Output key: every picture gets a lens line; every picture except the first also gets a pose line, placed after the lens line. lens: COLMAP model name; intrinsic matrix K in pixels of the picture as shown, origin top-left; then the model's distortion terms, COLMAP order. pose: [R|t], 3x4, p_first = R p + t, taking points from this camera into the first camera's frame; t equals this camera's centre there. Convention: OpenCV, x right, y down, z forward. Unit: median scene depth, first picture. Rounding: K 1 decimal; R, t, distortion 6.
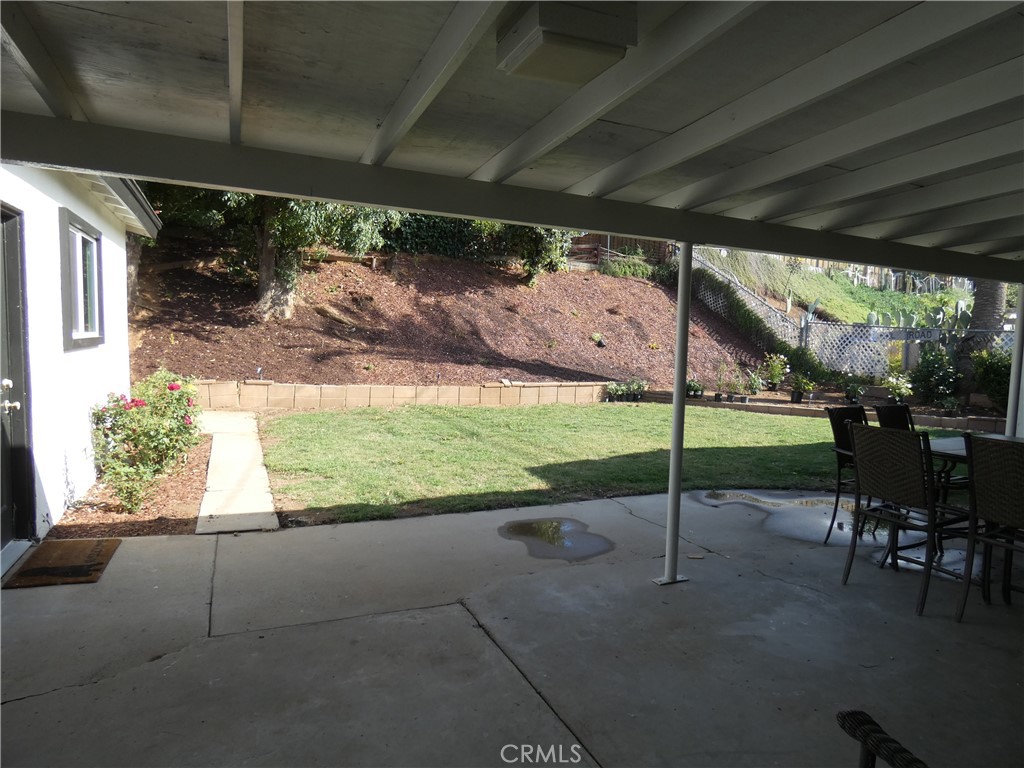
lens RADIAL K [[611.1, 0, 517.1], [0, 611.1, 383.0], [0, 0, 1]] dist [-0.004450, -0.002340]
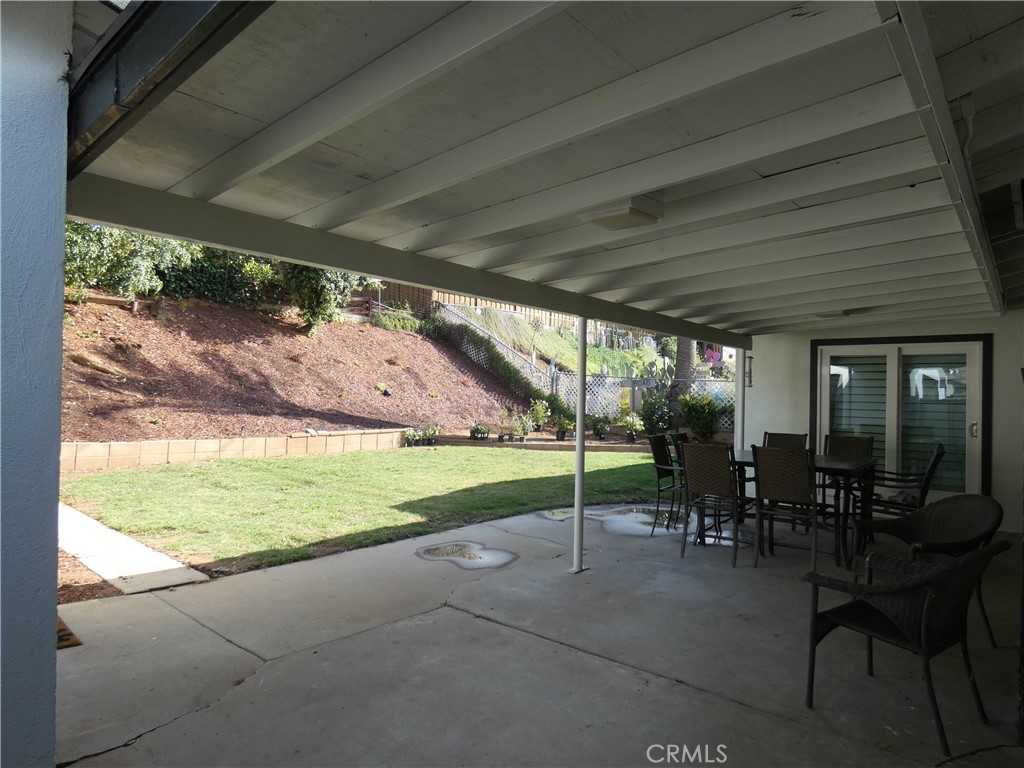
lens RADIAL K [[610.6, 0, 512.0], [0, 610.6, 384.0], [0, 0, 1]] dist [0.004066, -0.002314]
pose [[0.908224, -0.004720, 0.418458, -0.132336], [0.037691, 0.996795, -0.070561, 0.003227], [-0.416784, 0.079857, 0.905491, -0.051793]]
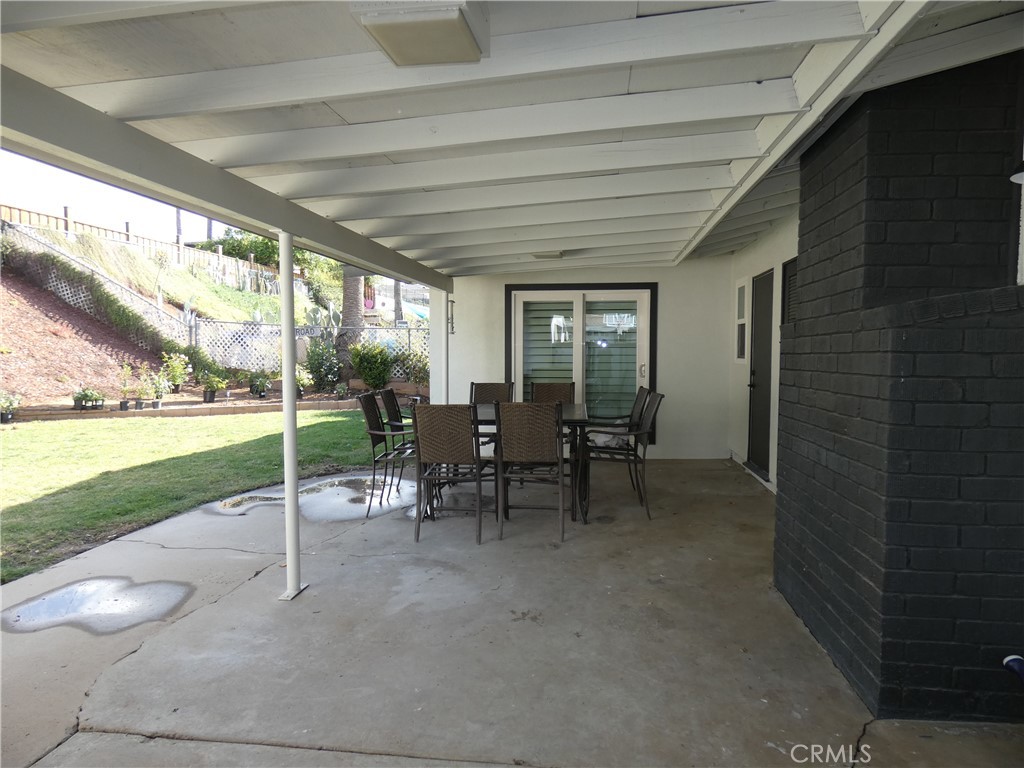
lens RADIAL K [[612.1, 0, 512.0], [0, 612.1, 384.0], [0, 0, 1]] dist [0.000635, 0.003859]
pose [[0.541482, -0.081779, 0.836725, -0.102246], [0.078720, 0.995817, 0.046384, -0.004321], [-0.837019, 0.040751, 0.545655, 0.058524]]
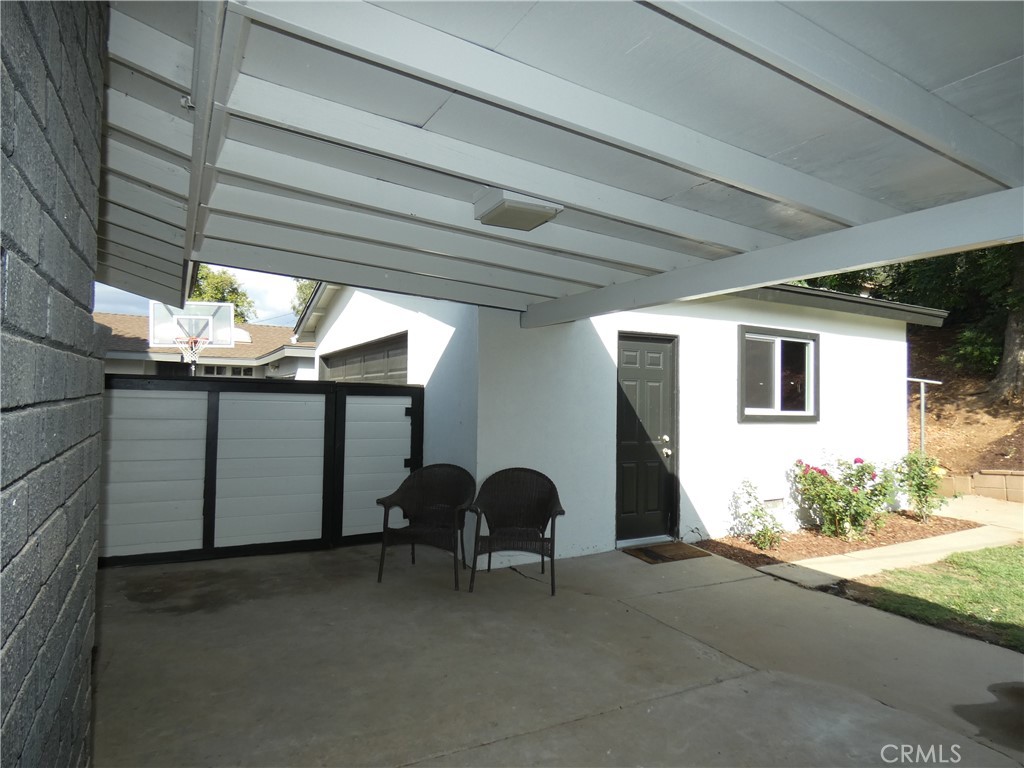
lens RADIAL K [[611.1, 0, 517.1], [0, 611.1, 383.0], [0, 0, 1]] dist [-0.004450, -0.002340]
pose [[0.077750, -0.064062, -0.994913, 0.242420], [-0.095209, 0.992895, -0.071372, 0.002475], [0.992416, 0.100274, 0.071098, 0.137903]]
